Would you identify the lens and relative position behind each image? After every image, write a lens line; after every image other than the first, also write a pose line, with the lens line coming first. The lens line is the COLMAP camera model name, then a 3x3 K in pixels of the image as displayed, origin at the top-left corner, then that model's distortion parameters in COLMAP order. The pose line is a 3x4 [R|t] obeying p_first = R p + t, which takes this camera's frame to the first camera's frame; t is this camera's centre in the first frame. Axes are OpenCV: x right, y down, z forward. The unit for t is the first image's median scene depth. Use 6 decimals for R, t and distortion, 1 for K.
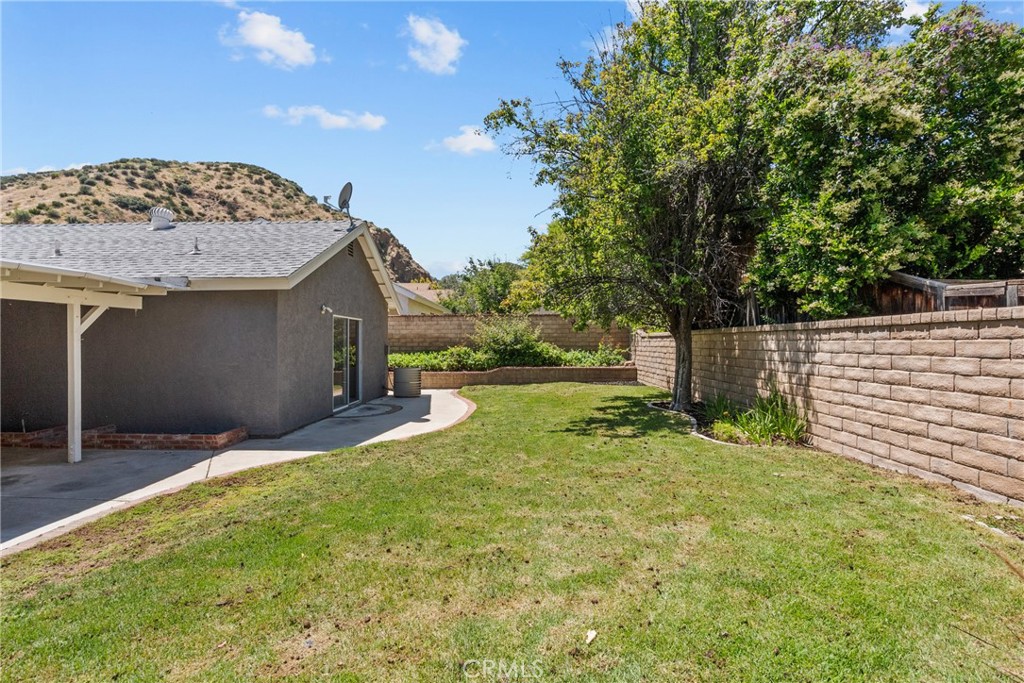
lens RADIAL K [[465.6, 0, 507.9], [0, 465.6, 345.3], [0, 0, 1]] dist [-0.010034, 0.005977]
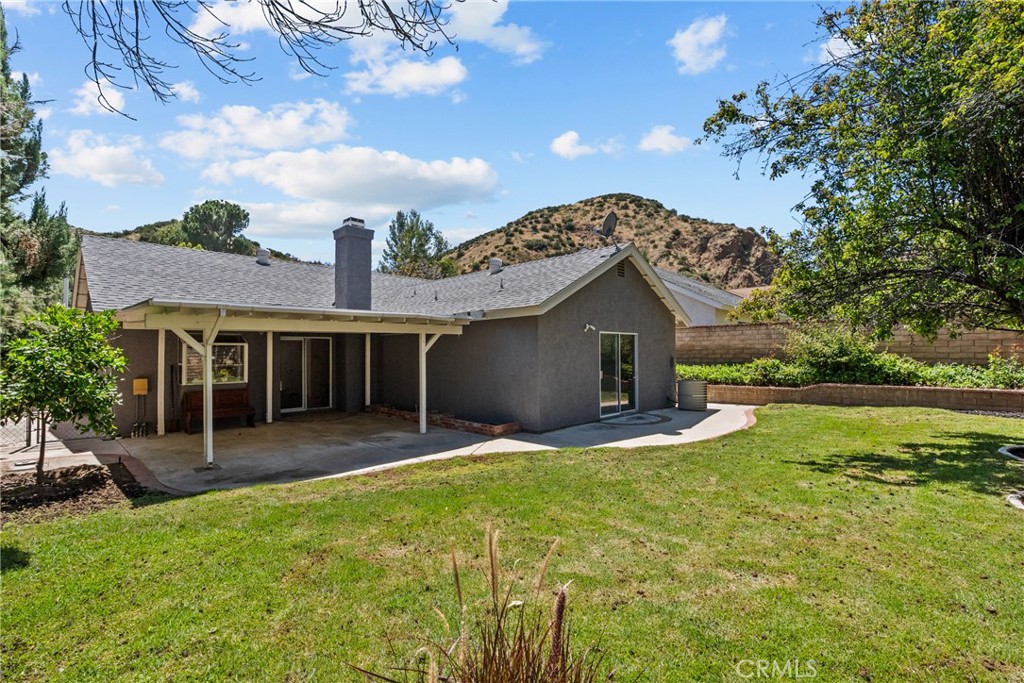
lens RADIAL K [[465.6, 0, 507.9], [0, 465.6, 345.3], [0, 0, 1]] dist [-0.010034, 0.005977]
pose [[0.732866, -0.015104, -0.680206, 0.299765], [0.002158, 0.999800, -0.019875, -0.013303], [0.680370, 0.013098, 0.732752, 0.022923]]
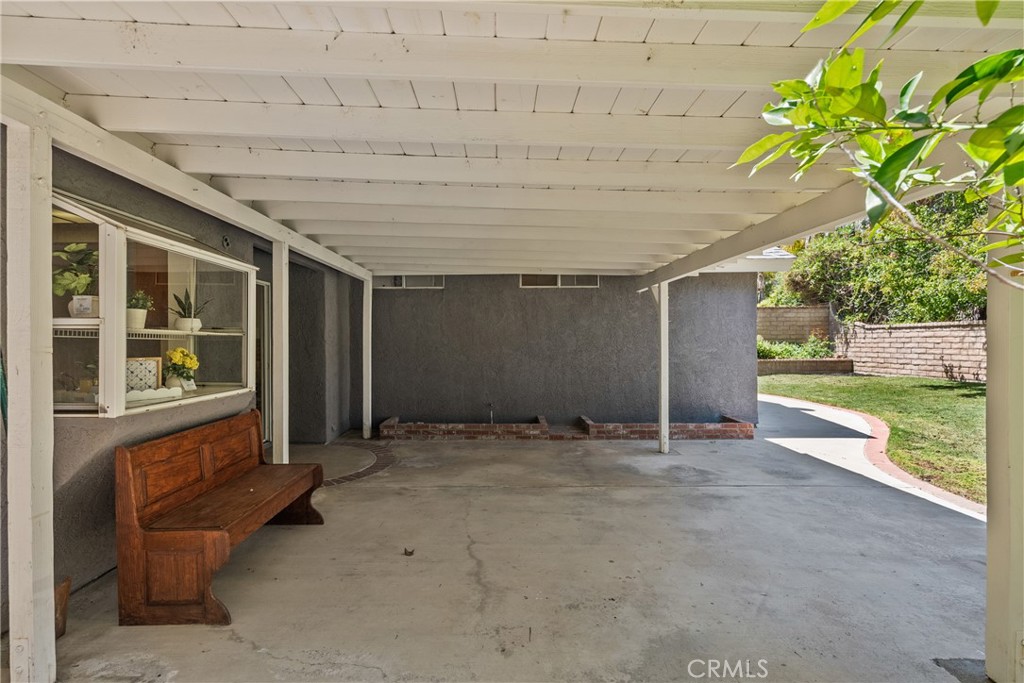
lens RADIAL K [[465.6, 0, 507.9], [0, 465.6, 345.3], [0, 0, 1]] dist [-0.010034, 0.005977]
pose [[0.998995, -0.005443, 0.044501, -1.058331], [0.005485, 0.999985, -0.000833, 0.029152], [-0.044496, 0.001076, 0.999009, 0.065424]]
